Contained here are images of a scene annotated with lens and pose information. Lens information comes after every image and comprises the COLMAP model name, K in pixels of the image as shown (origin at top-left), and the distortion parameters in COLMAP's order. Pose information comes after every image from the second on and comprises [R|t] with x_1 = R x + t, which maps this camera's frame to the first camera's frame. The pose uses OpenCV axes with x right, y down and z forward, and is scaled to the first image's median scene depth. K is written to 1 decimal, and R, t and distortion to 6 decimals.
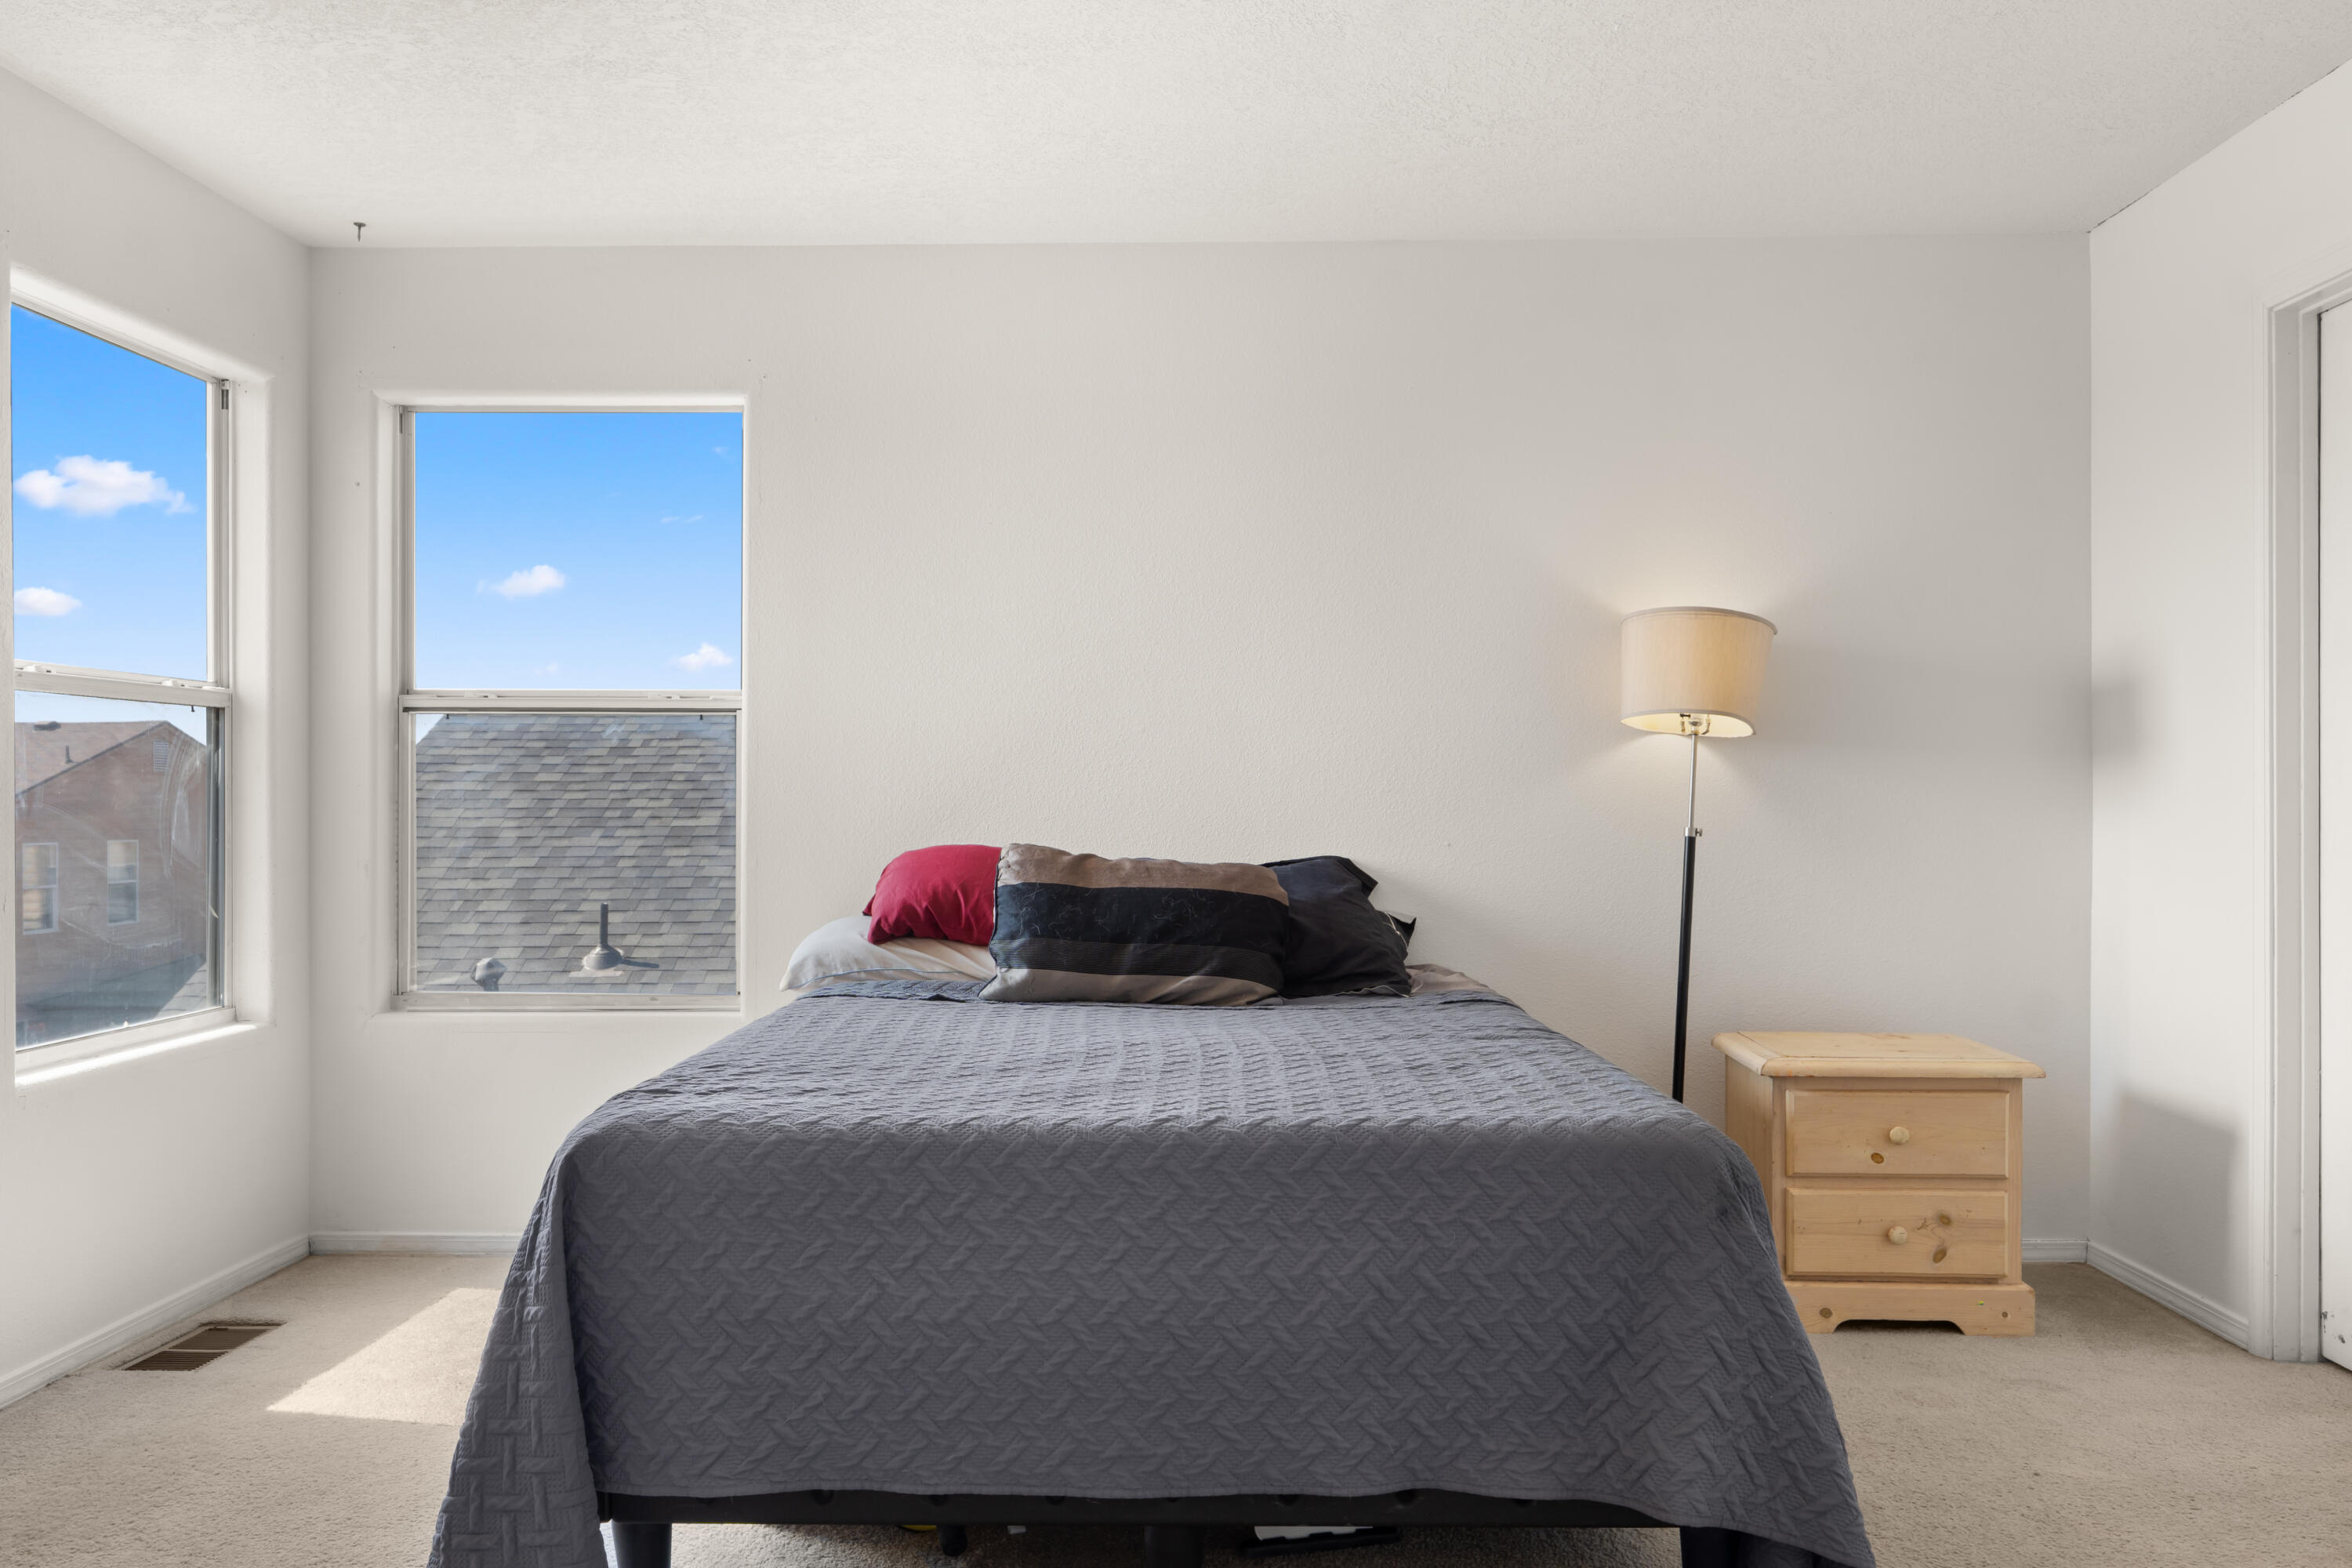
lens RADIAL K [[1794.0, 0, 1180.3], [0, 1794.0, 805.9], [0, 0, 1]] dist [-0.002730, 0.004844]
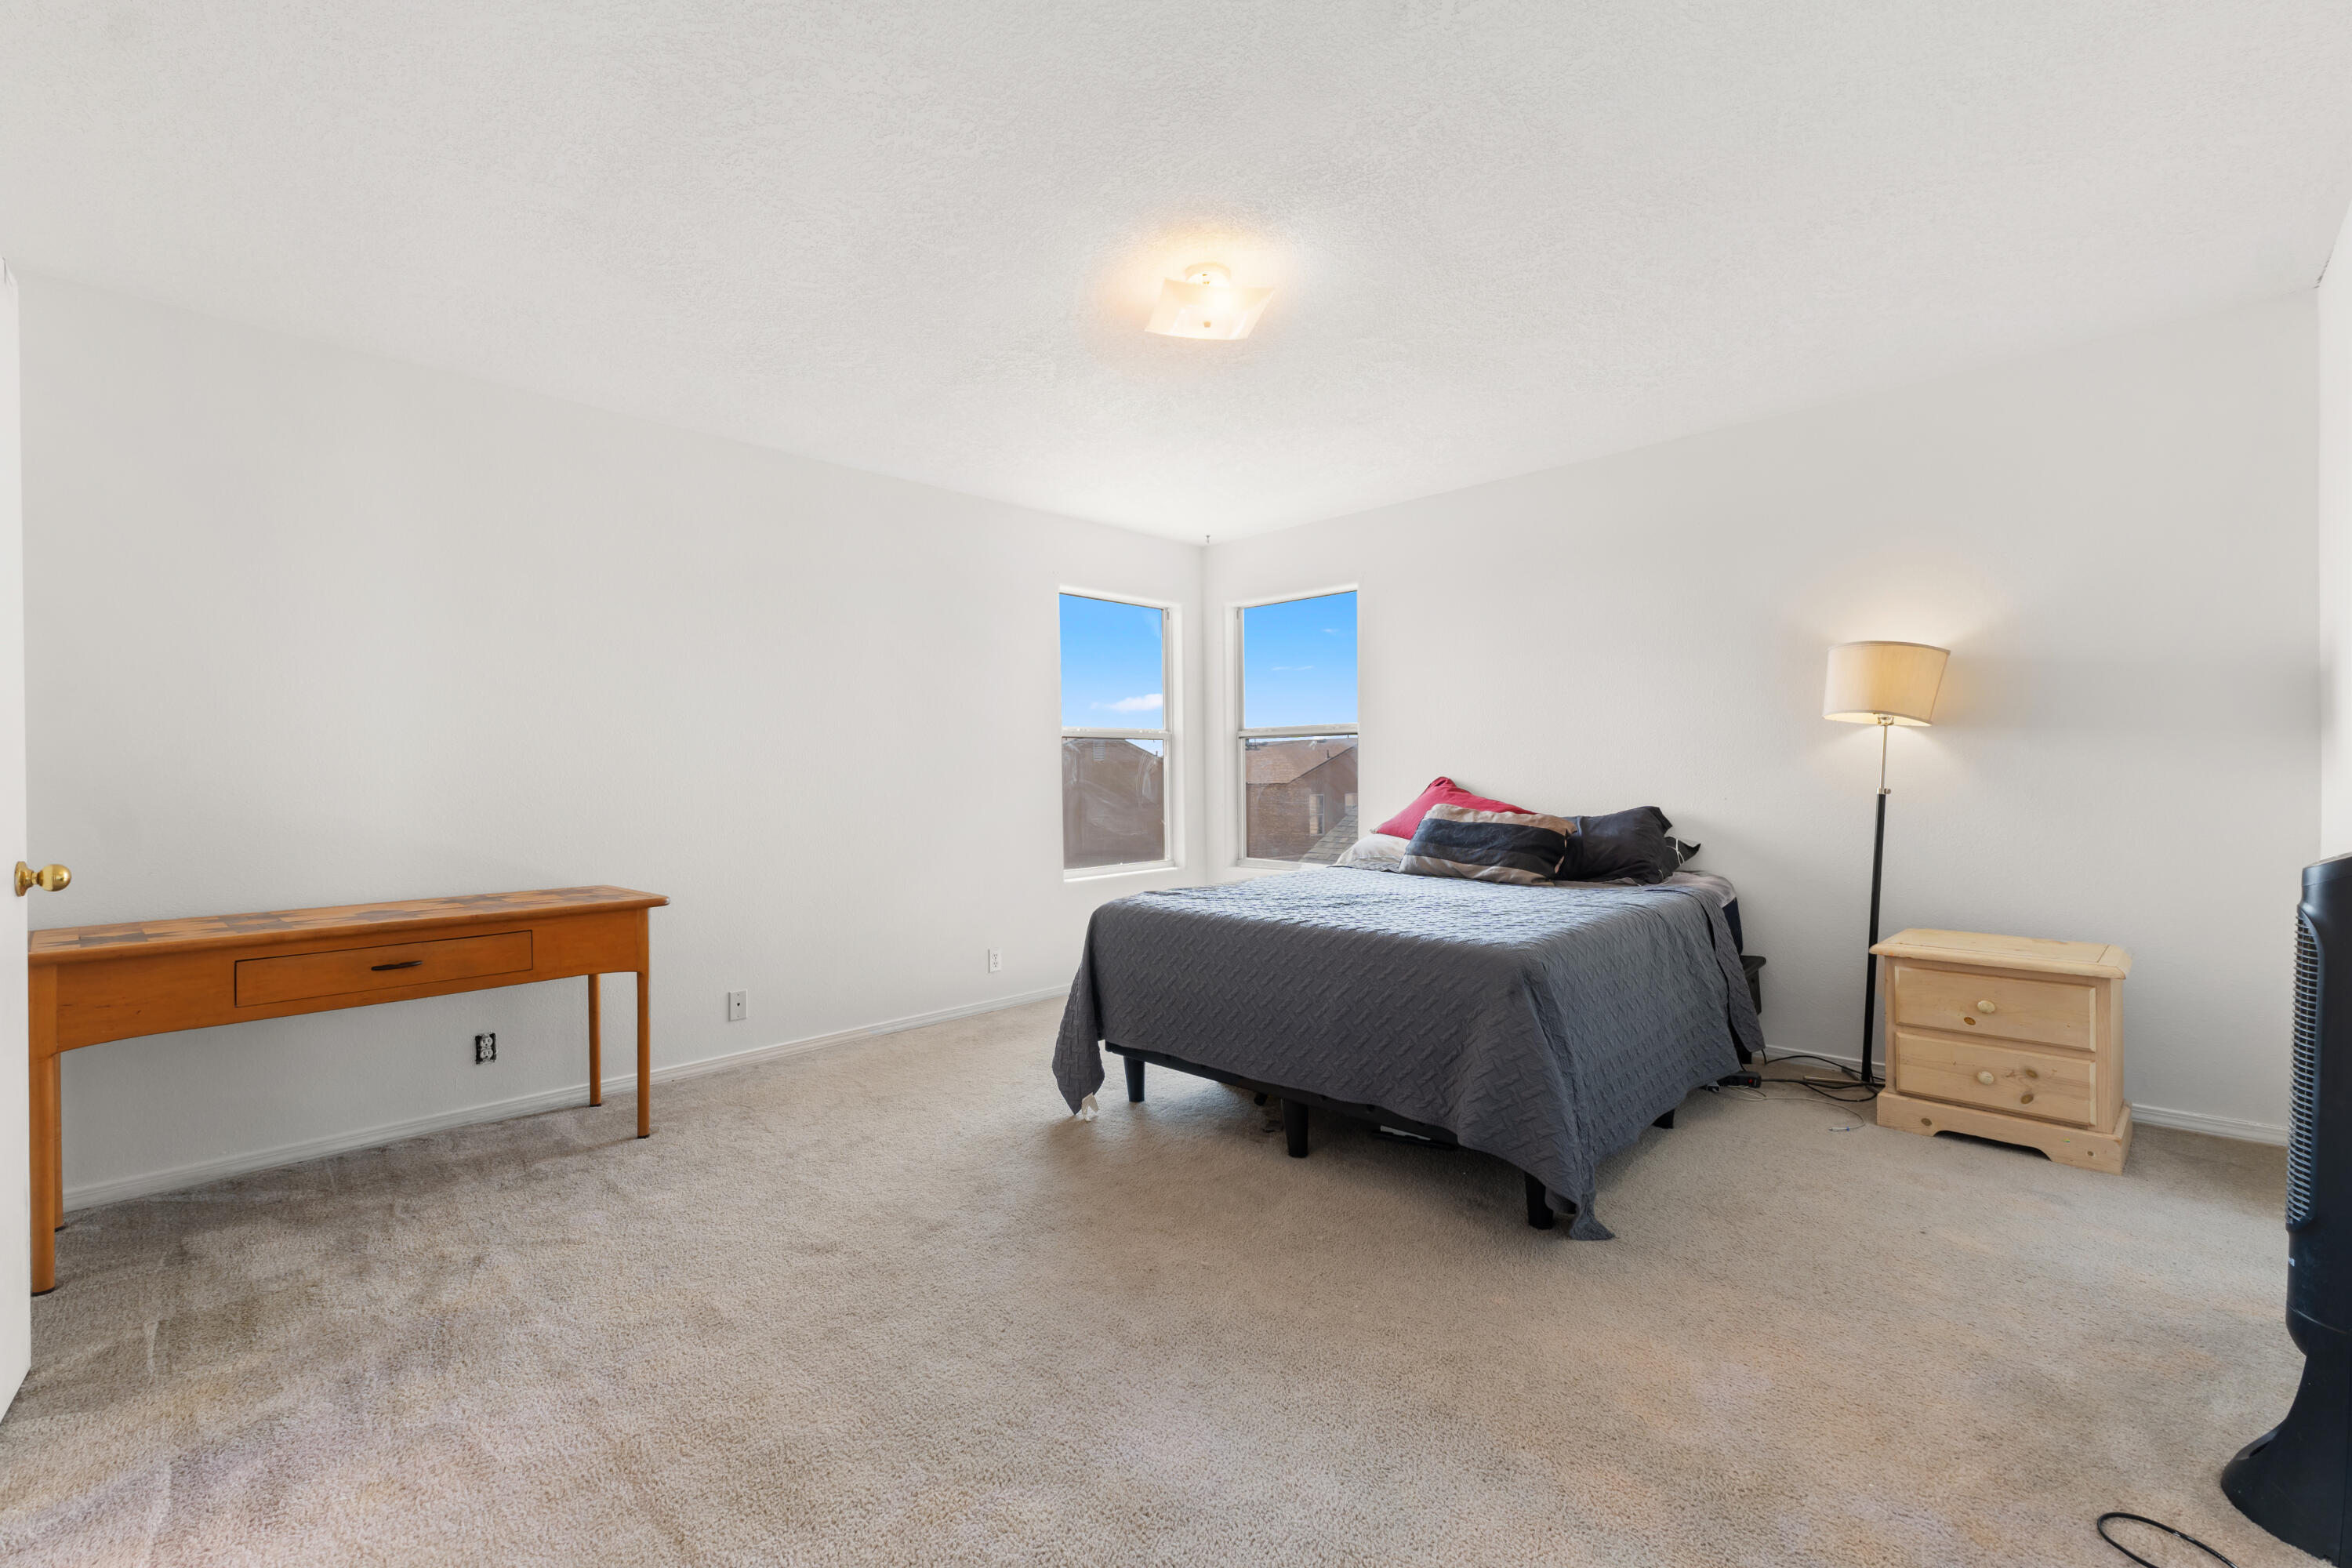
lens RADIAL K [[990.2, 0, 1184.0], [0, 990.2, 783.5], [0, 0, 1]] dist [0.003648, 0.000500]
pose [[0.738600, -0.003093, -0.674137, 0.451324], [0.008656, 0.999951, 0.004896, -0.001084], [0.674089, -0.009452, 0.738590, 0.001325]]
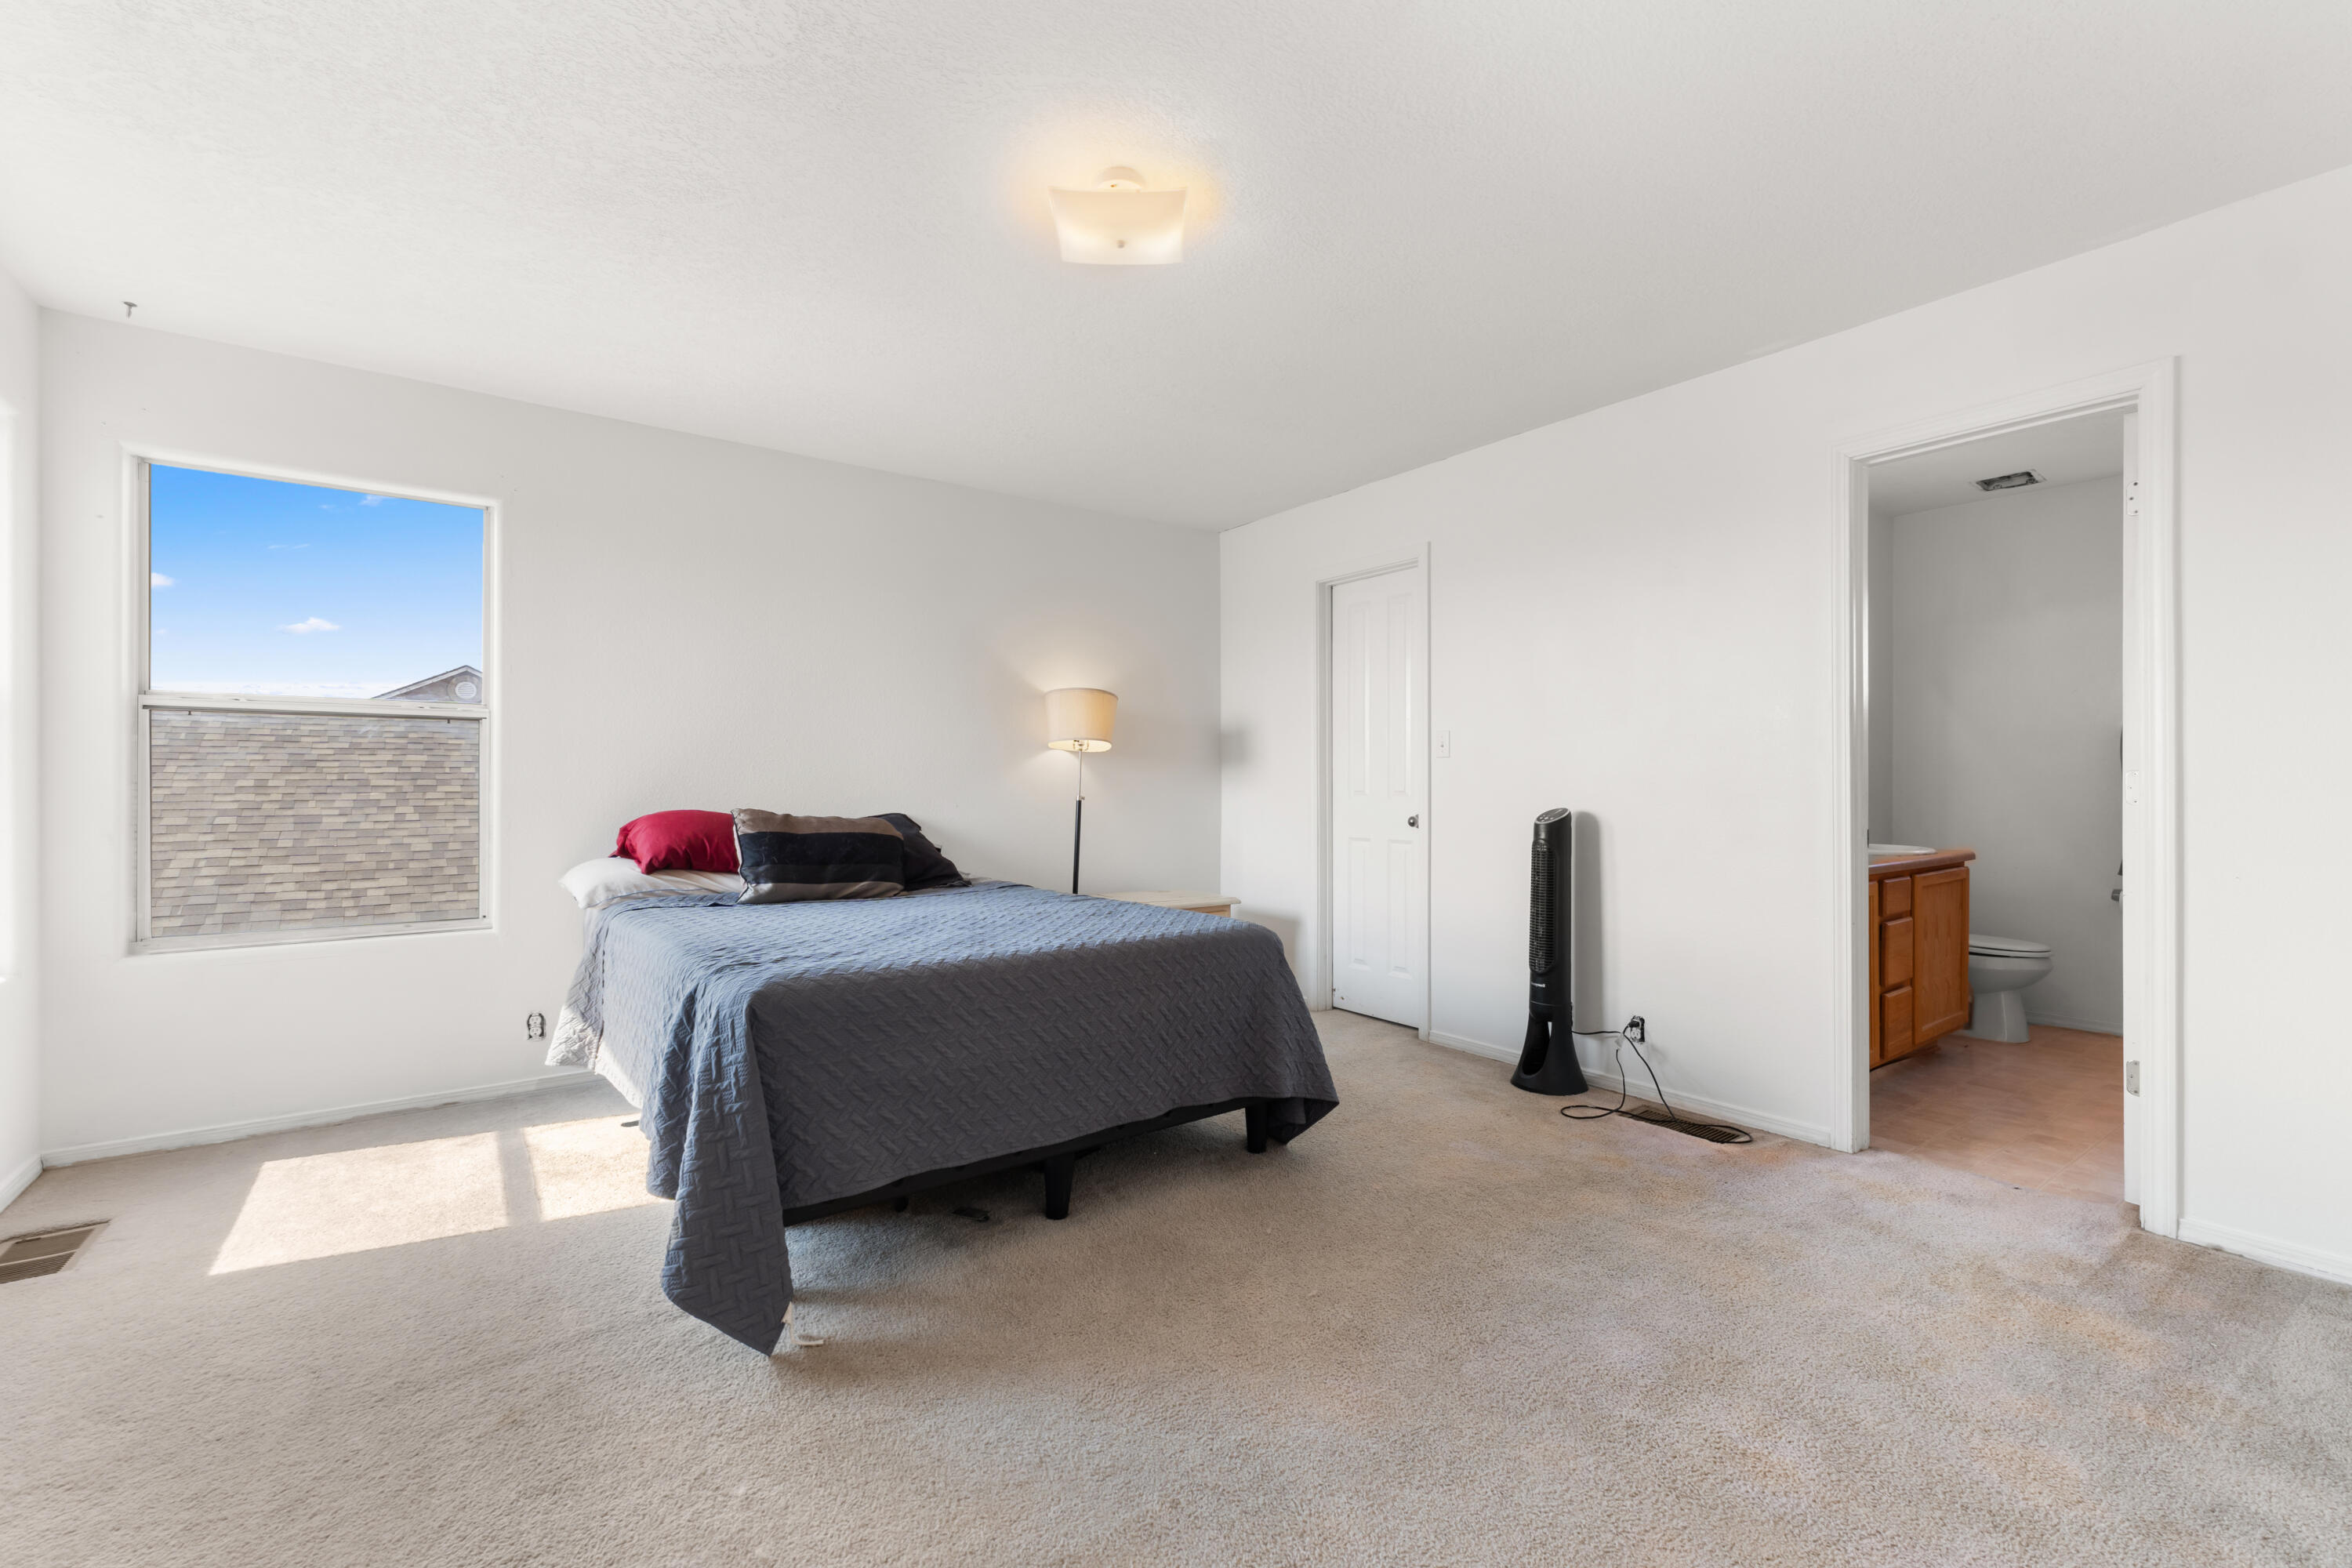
lens RADIAL K [[990.2, 0, 1171.4], [0, 990.2, 787.2], [0, 0, 1]] dist [0.003648, 0.000500]
pose [[0.792874, -0.002366, 0.609381, -0.345175], [0.001248, 0.999997, 0.002259, 0.000125], [-0.609384, -0.001031, 0.792875, 0.046600]]
